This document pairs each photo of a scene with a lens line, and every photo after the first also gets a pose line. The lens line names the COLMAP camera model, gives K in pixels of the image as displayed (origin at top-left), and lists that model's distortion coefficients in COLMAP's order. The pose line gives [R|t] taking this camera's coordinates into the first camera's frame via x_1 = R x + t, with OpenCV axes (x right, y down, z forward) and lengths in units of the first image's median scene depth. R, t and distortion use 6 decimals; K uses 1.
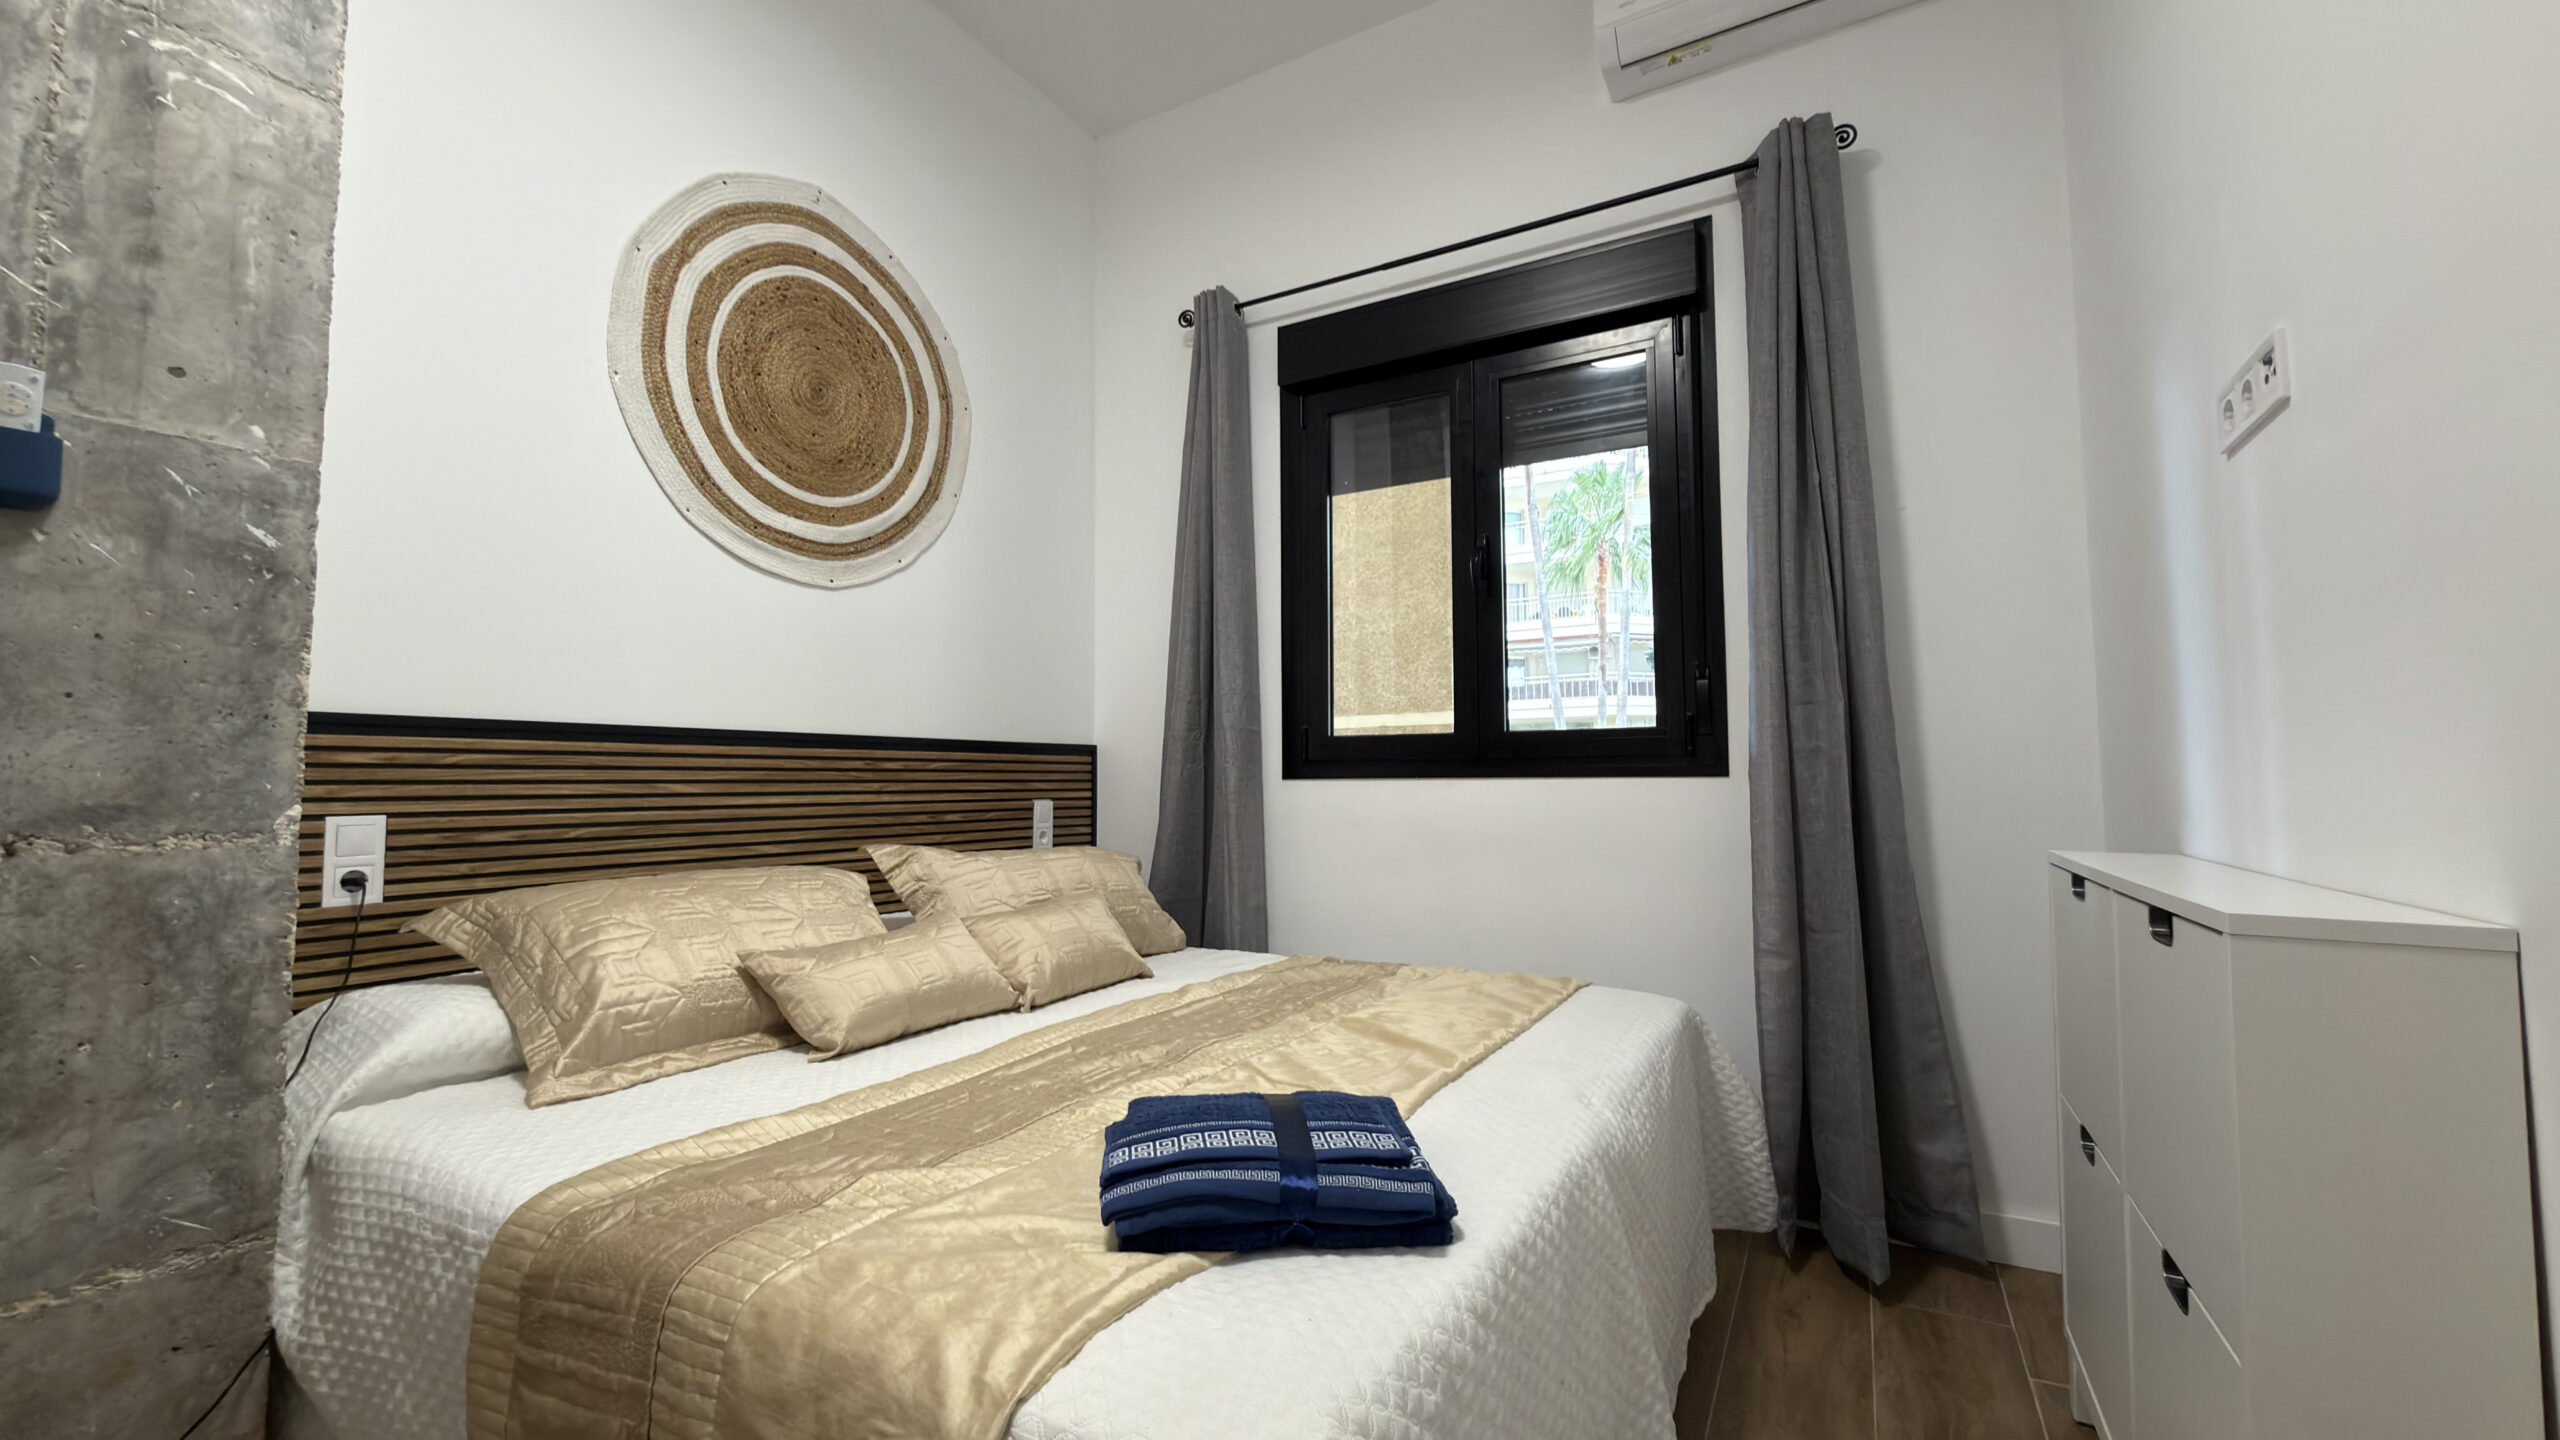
lens RADIAL K [[1023.5, 0, 1278.0], [0, 1023.5, 718.7], [0, 0, 1]] dist [0.001912, -0.000342]
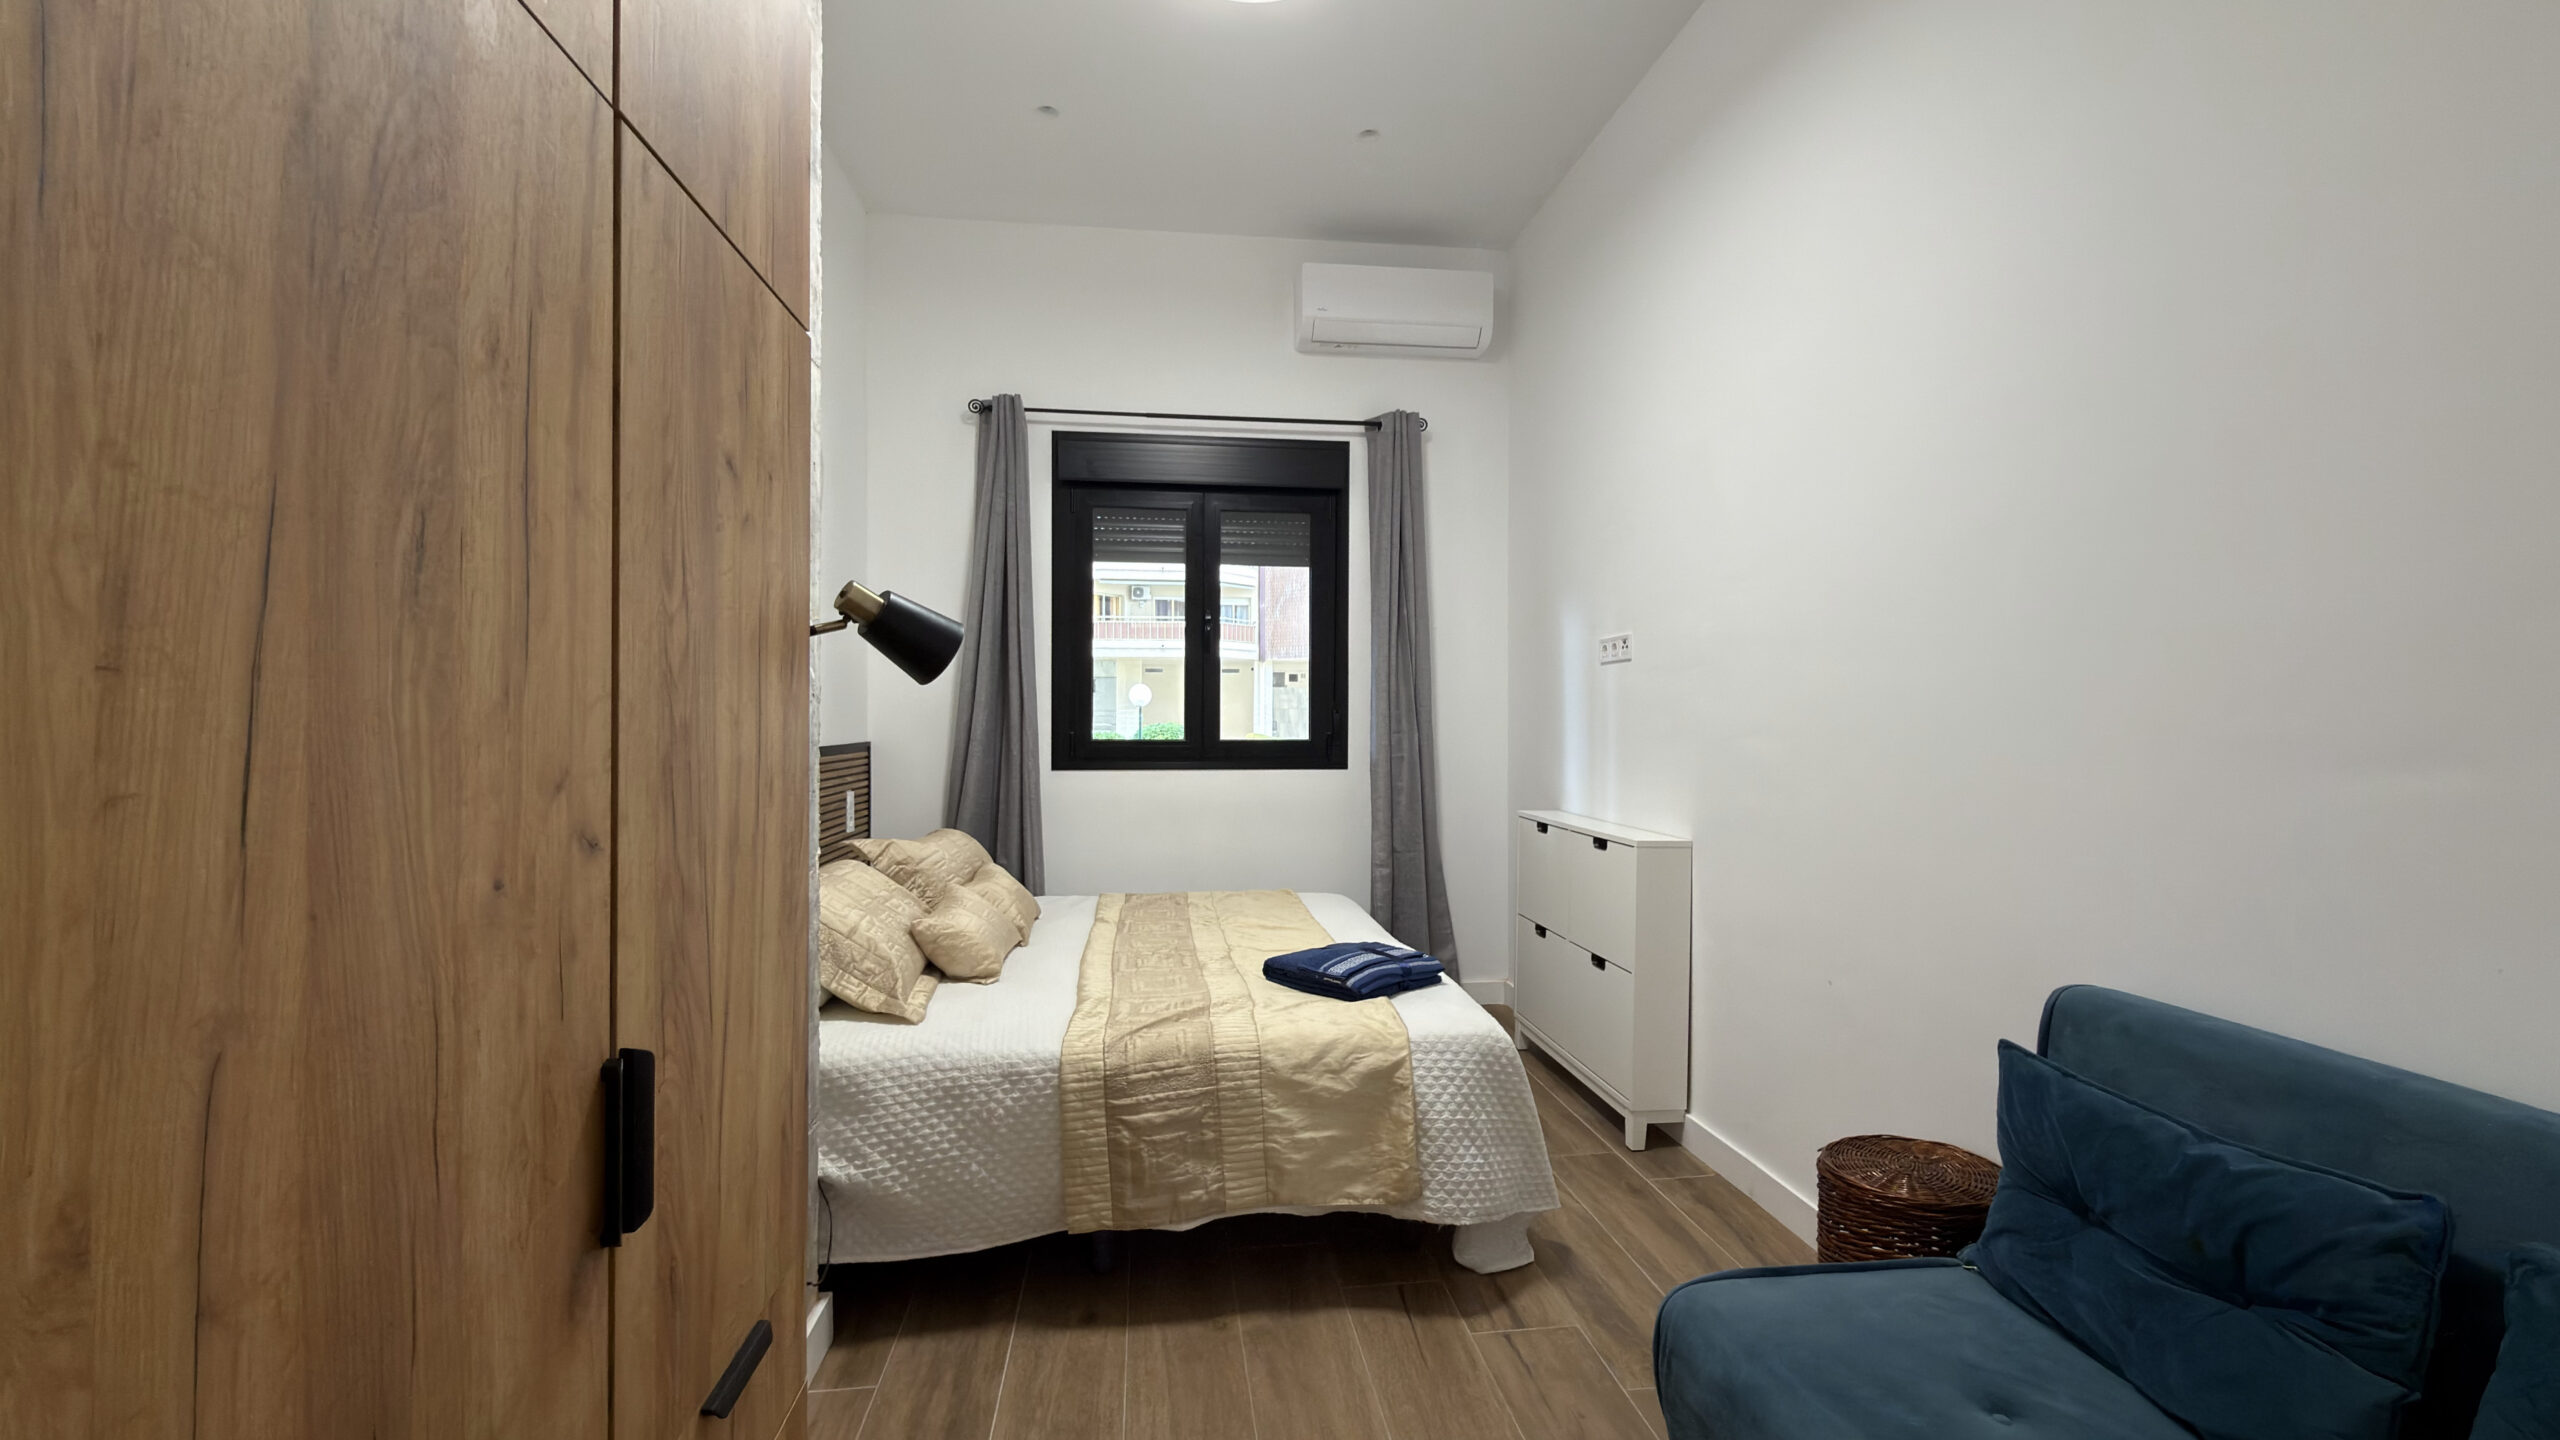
lens RADIAL K [[1023.5, 0, 1283.2], [0, 1023.5, 717.3], [0, 0, 1]] dist [0.001912, -0.000342]
pose [[0.796561, 0.006187, 0.604527, -0.998729], [-0.045119, 0.997767, 0.049239, -0.160994], [-0.602873, -0.066497, 0.795061, -0.462622]]
